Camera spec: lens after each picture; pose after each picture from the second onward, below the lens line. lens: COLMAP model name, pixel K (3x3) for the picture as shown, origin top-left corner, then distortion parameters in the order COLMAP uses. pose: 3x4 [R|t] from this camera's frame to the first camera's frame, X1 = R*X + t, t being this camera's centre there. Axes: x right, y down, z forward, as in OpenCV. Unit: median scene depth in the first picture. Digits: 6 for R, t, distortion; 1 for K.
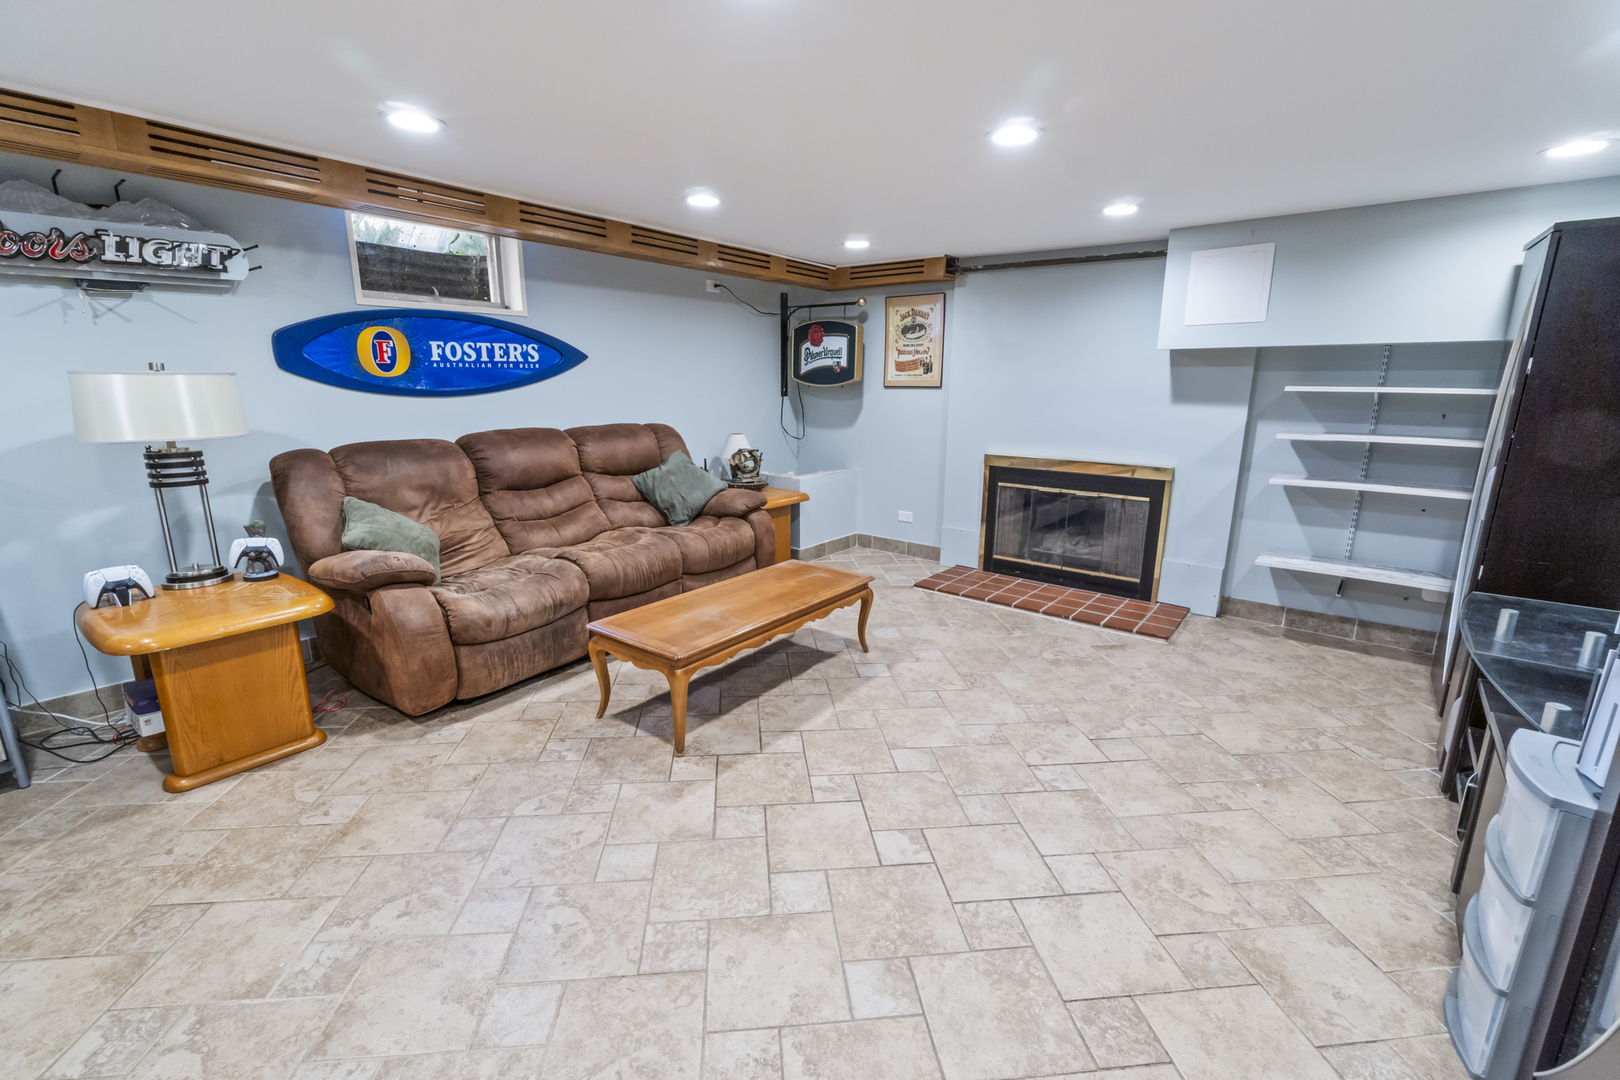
lens RADIAL K [[697.6, 0, 810.9], [0, 697.6, 541.8], [0, 0, 1]] dist [-0.003769, 0.000640]
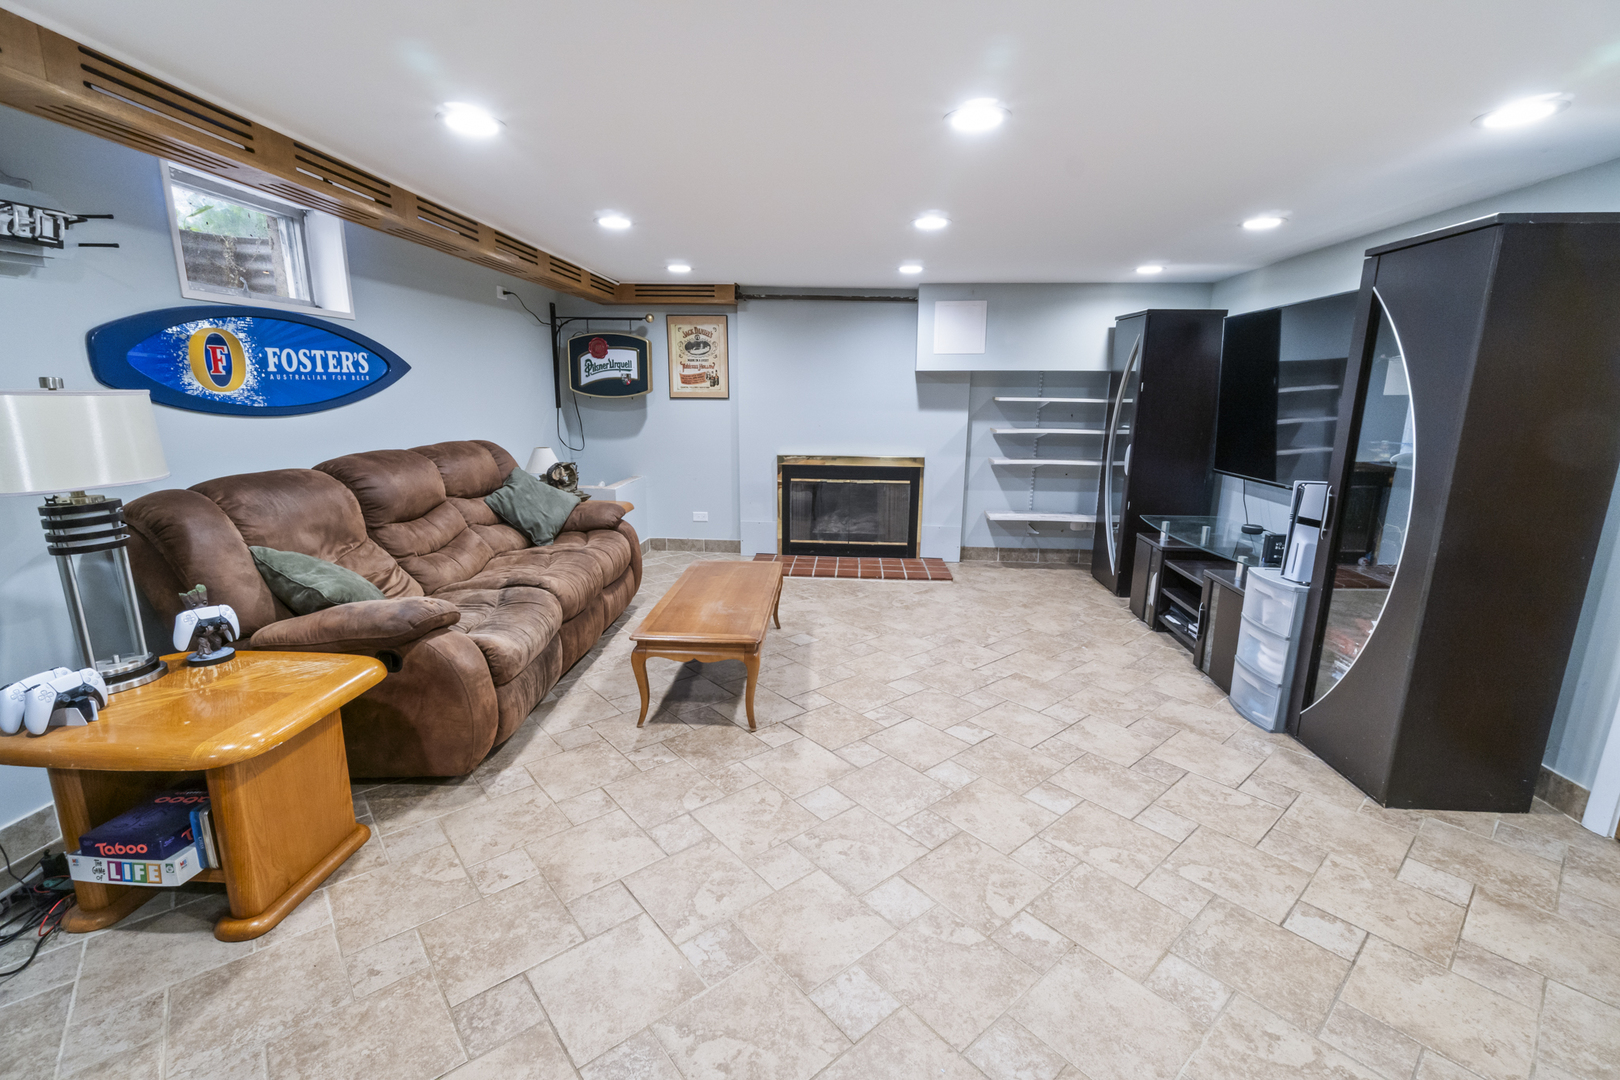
lens RADIAL K [[697.6, 0, 811.2], [0, 697.6, 541.0], [0, 0, 1]] dist [-0.003769, 0.000640]
pose [[0.823022, -0.119759, 0.555241, -0.475782], [0.124688, 0.991769, 0.029091, -0.012183], [-0.554155, 0.045289, 0.831180, 0.000004]]
